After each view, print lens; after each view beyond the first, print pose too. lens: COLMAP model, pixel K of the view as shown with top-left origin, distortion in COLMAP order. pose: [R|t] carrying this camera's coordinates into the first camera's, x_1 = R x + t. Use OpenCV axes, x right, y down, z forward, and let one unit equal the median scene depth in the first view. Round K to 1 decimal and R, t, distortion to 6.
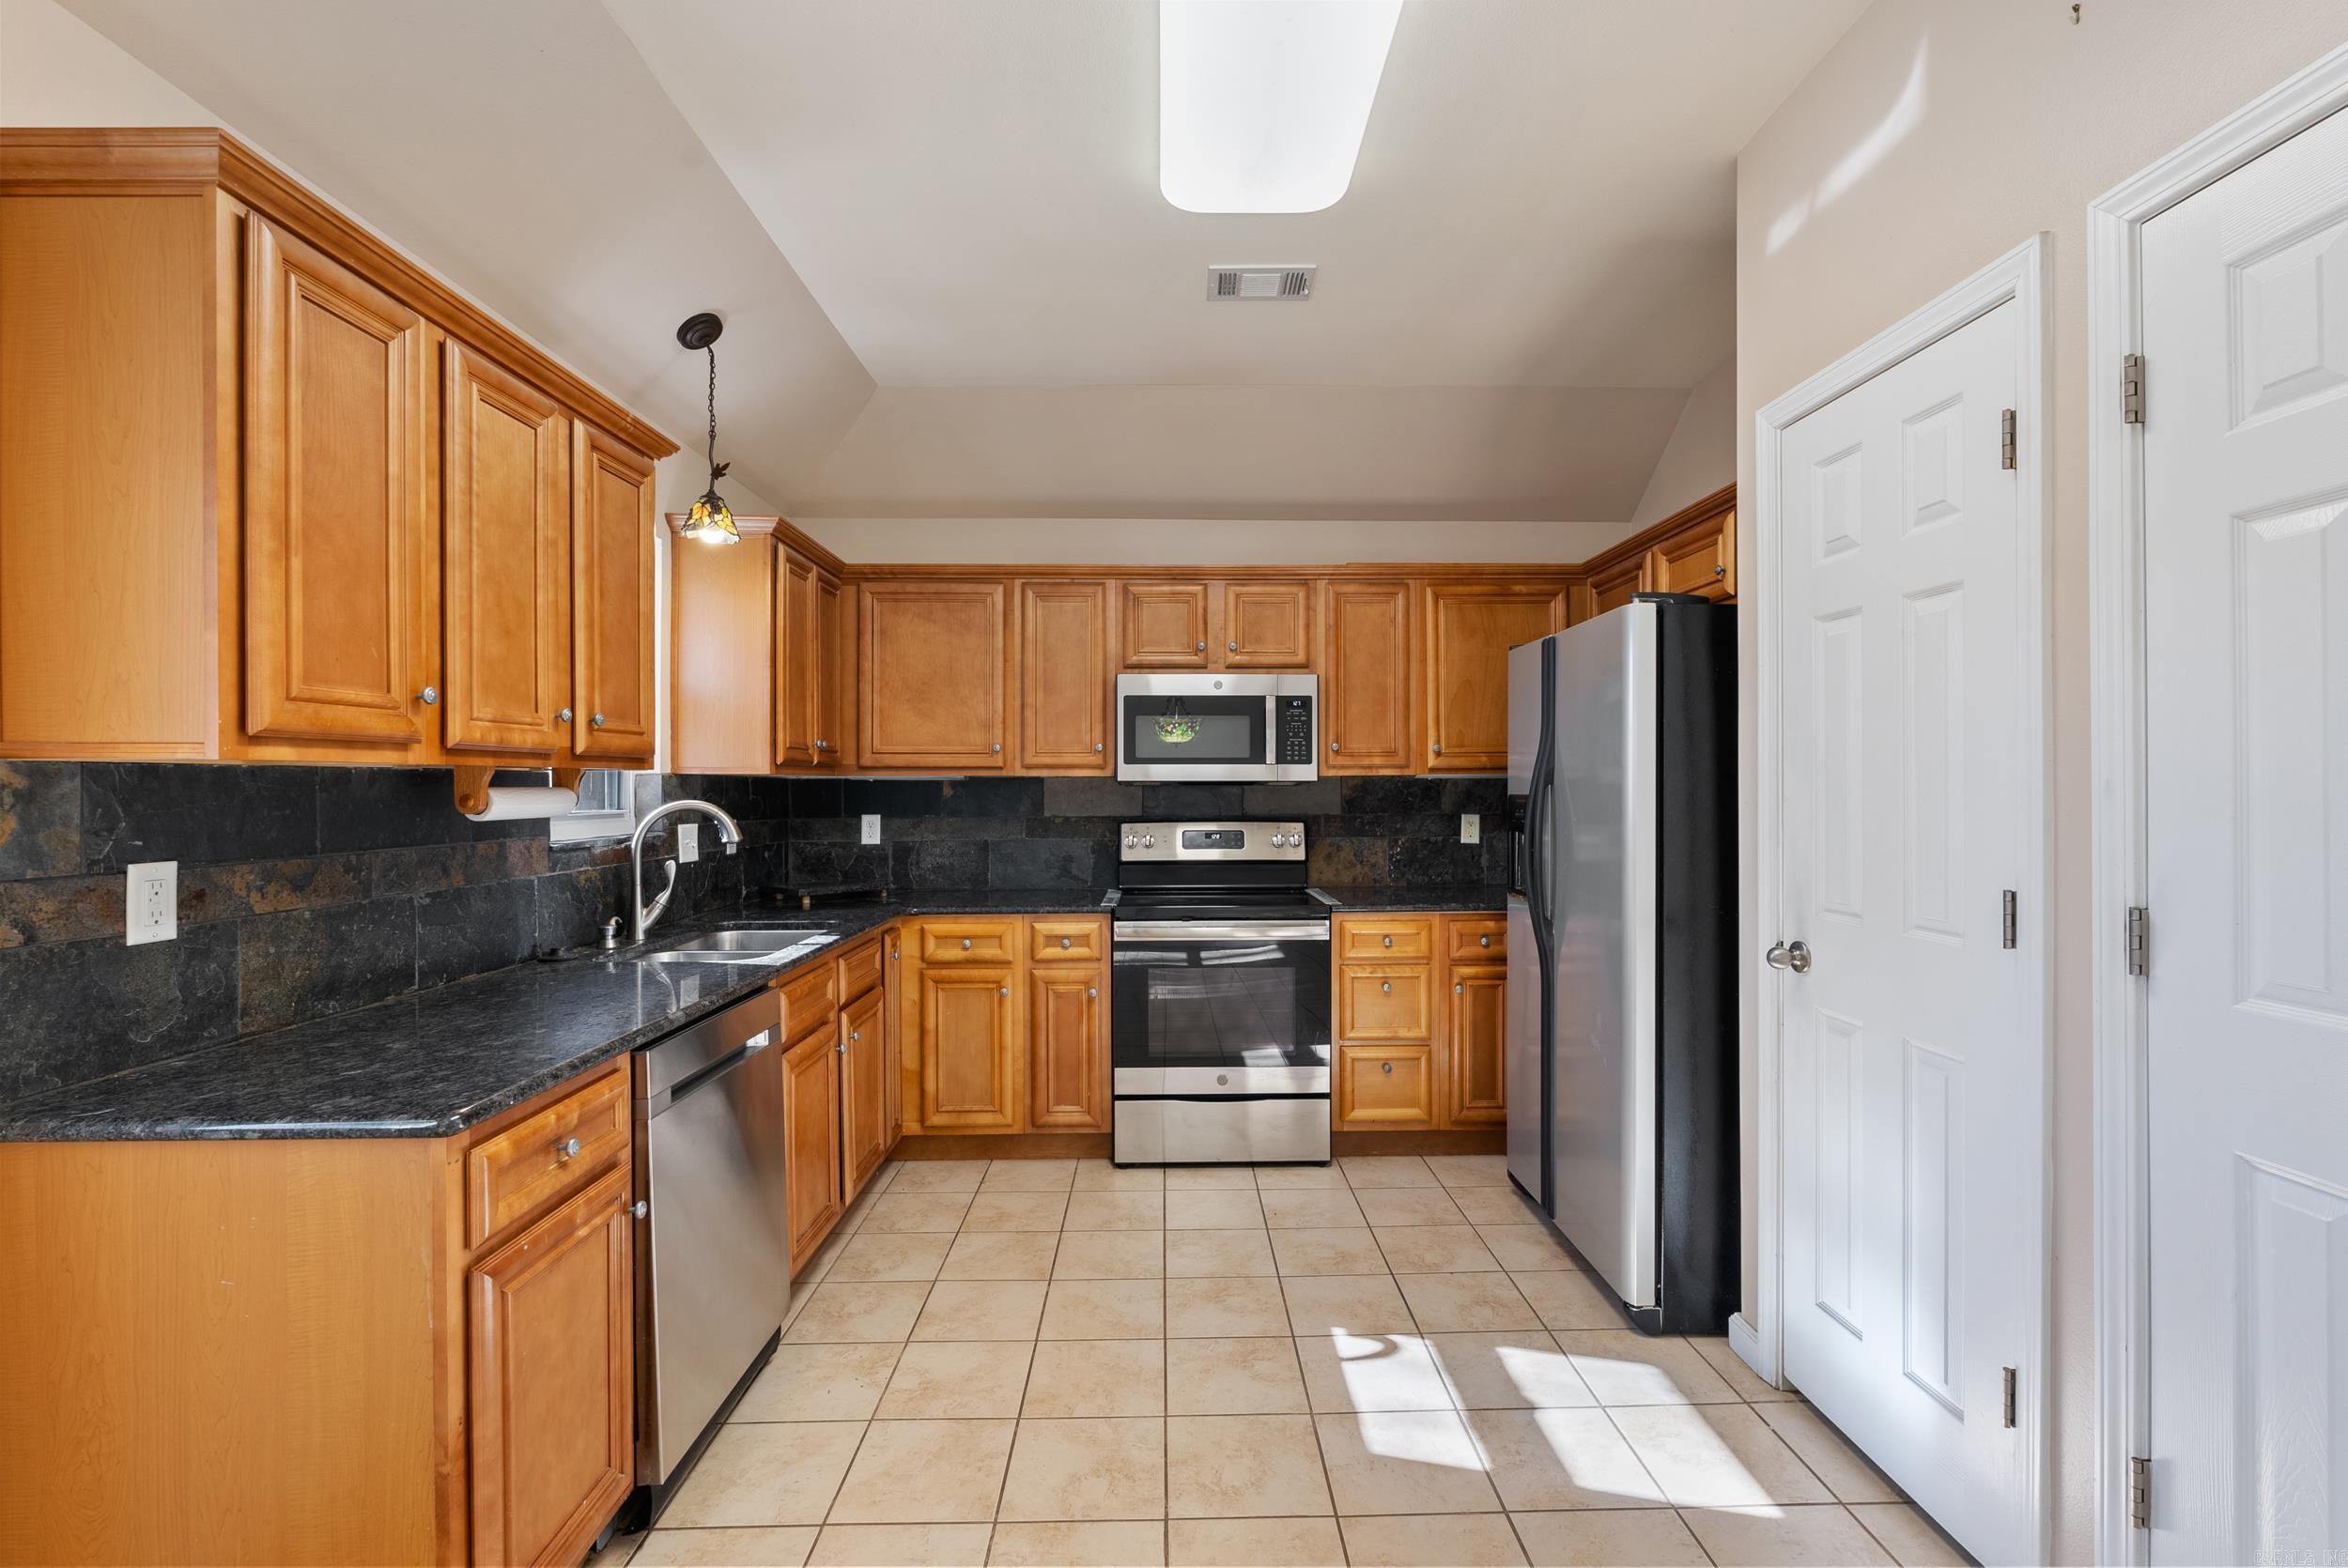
lens RADIAL K [[1049.5, 0, 1176.8], [0, 1049.5, 739.3], [0, 0, 1]] dist [-0.002906, 0.000414]
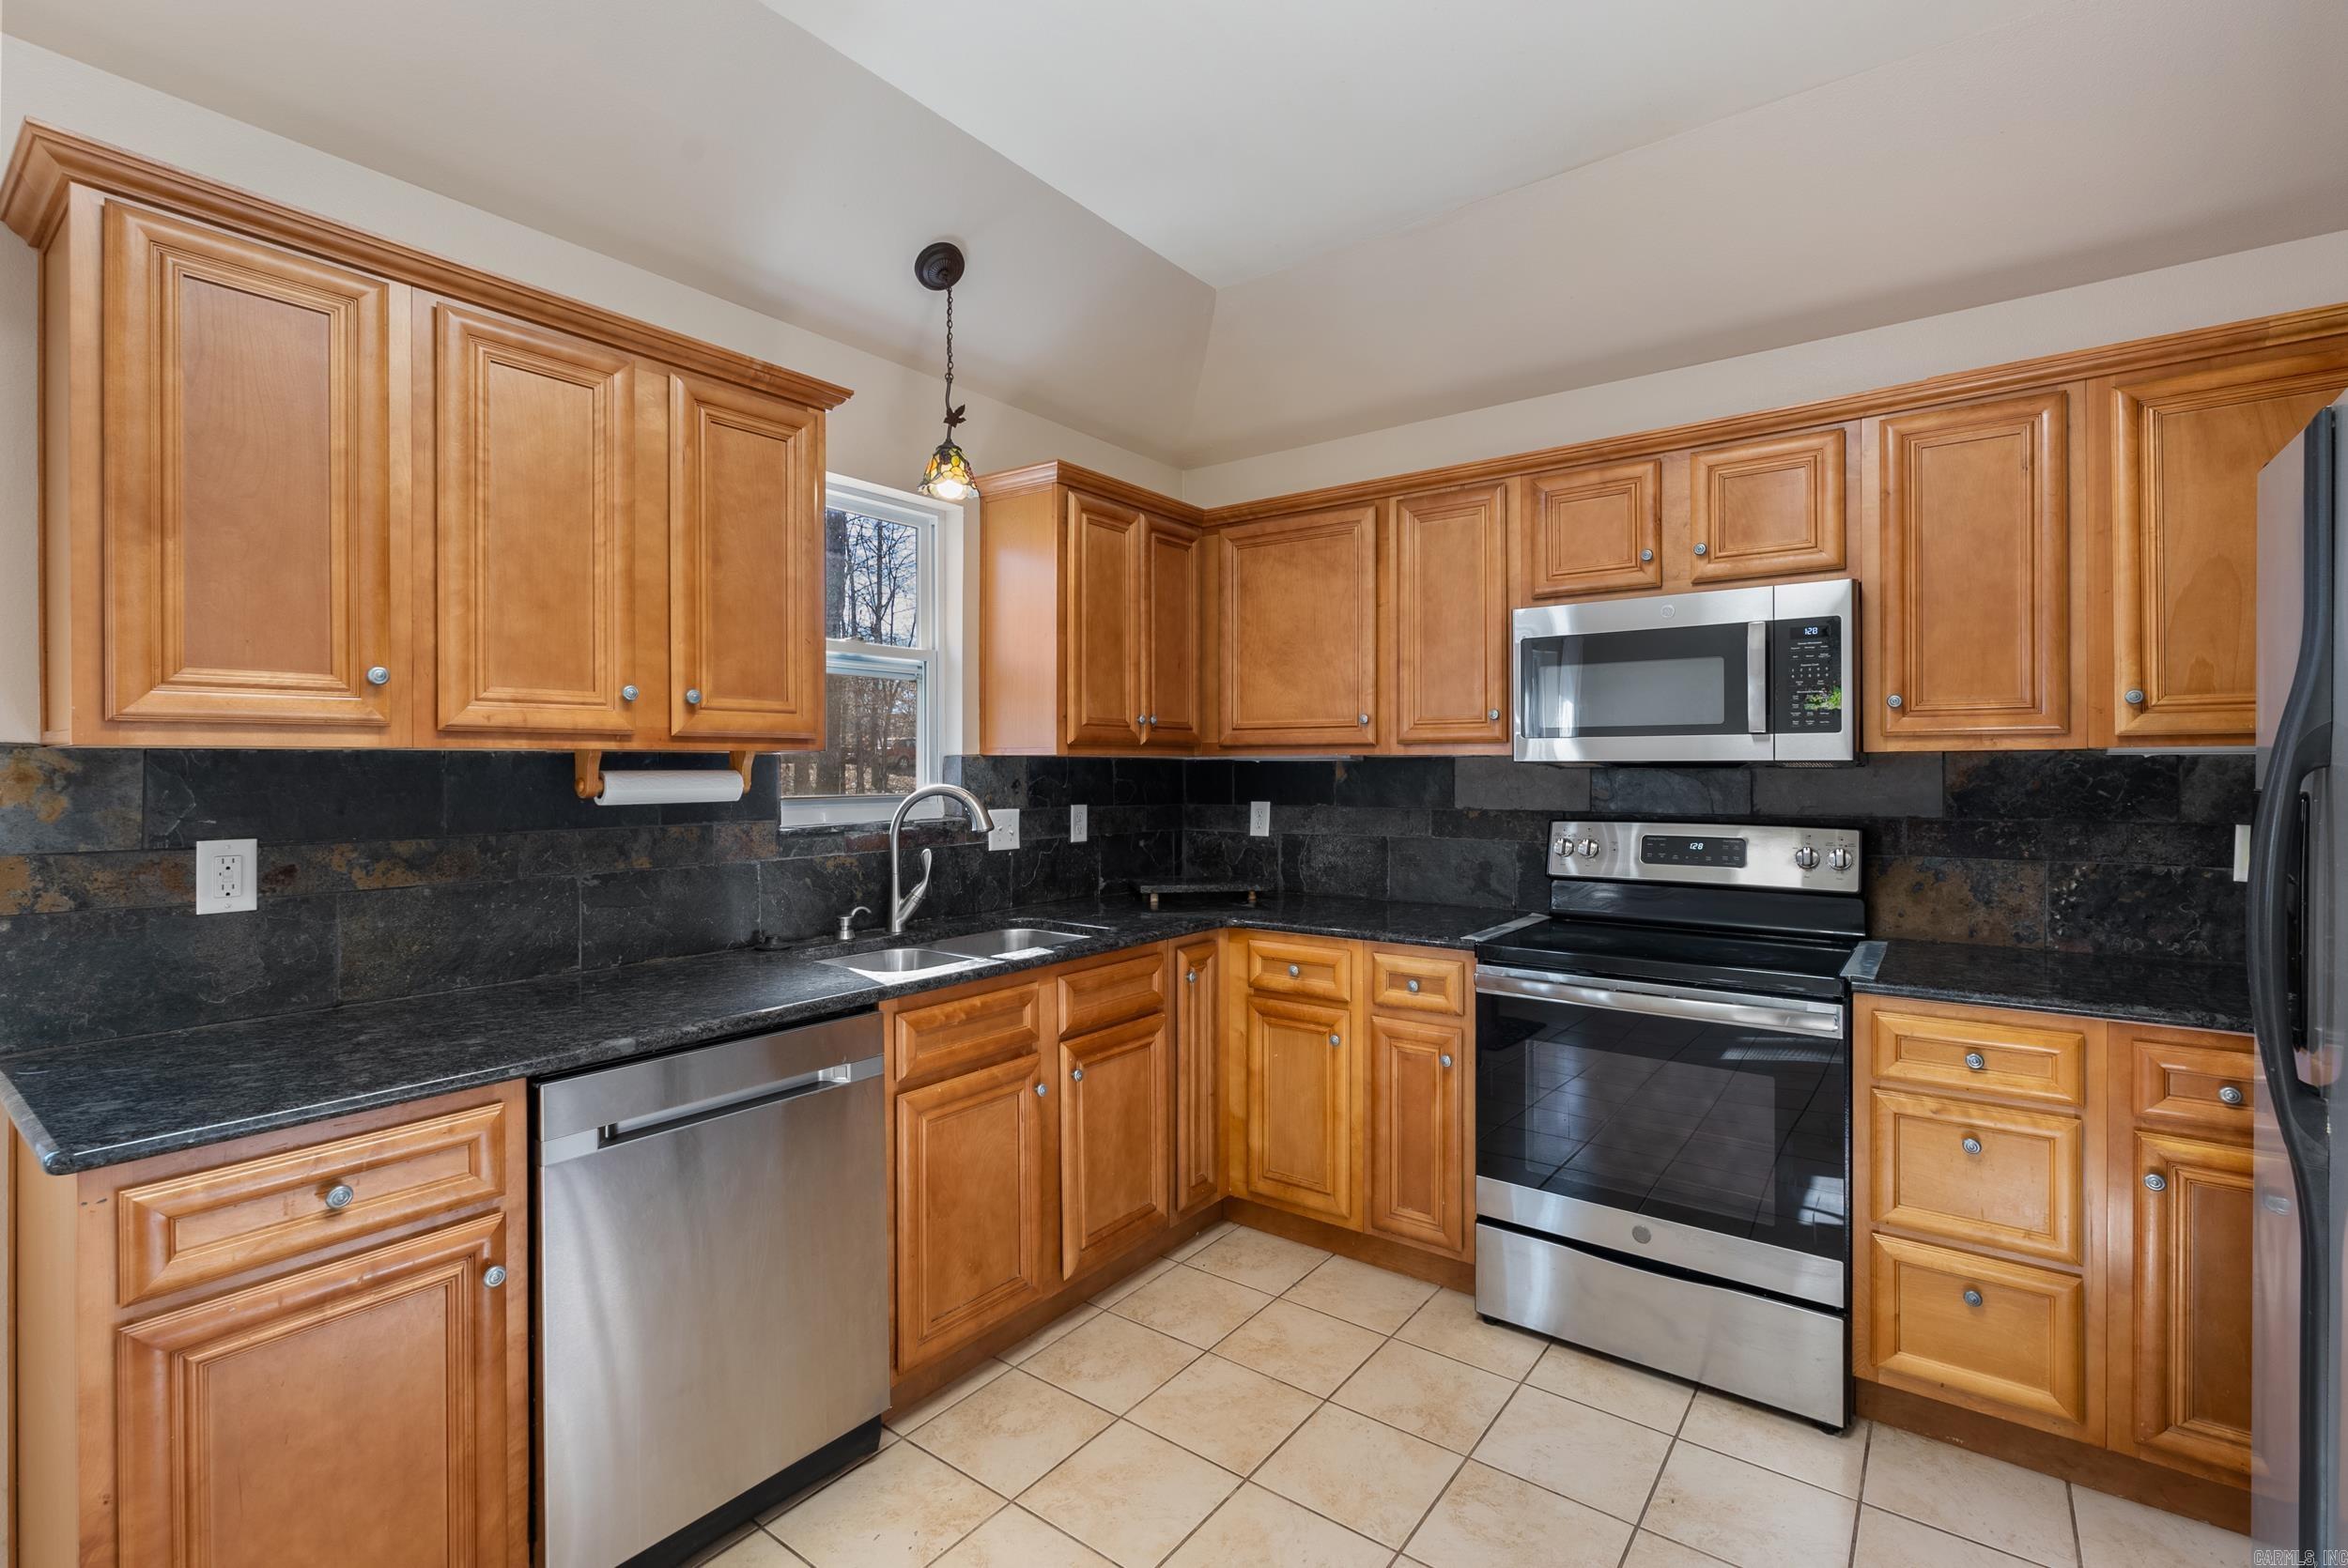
lens RADIAL K [[1049.5, 0, 1176.8], [0, 1049.5, 739.3], [0, 0, 1]] dist [-0.002906, 0.000414]
pose [[0.787198, -0.015159, -0.616514, 0.213822], [0.026972, 0.999588, 0.009861, 0.012681], [0.616110, -0.024391, 0.787282, 0.333645]]
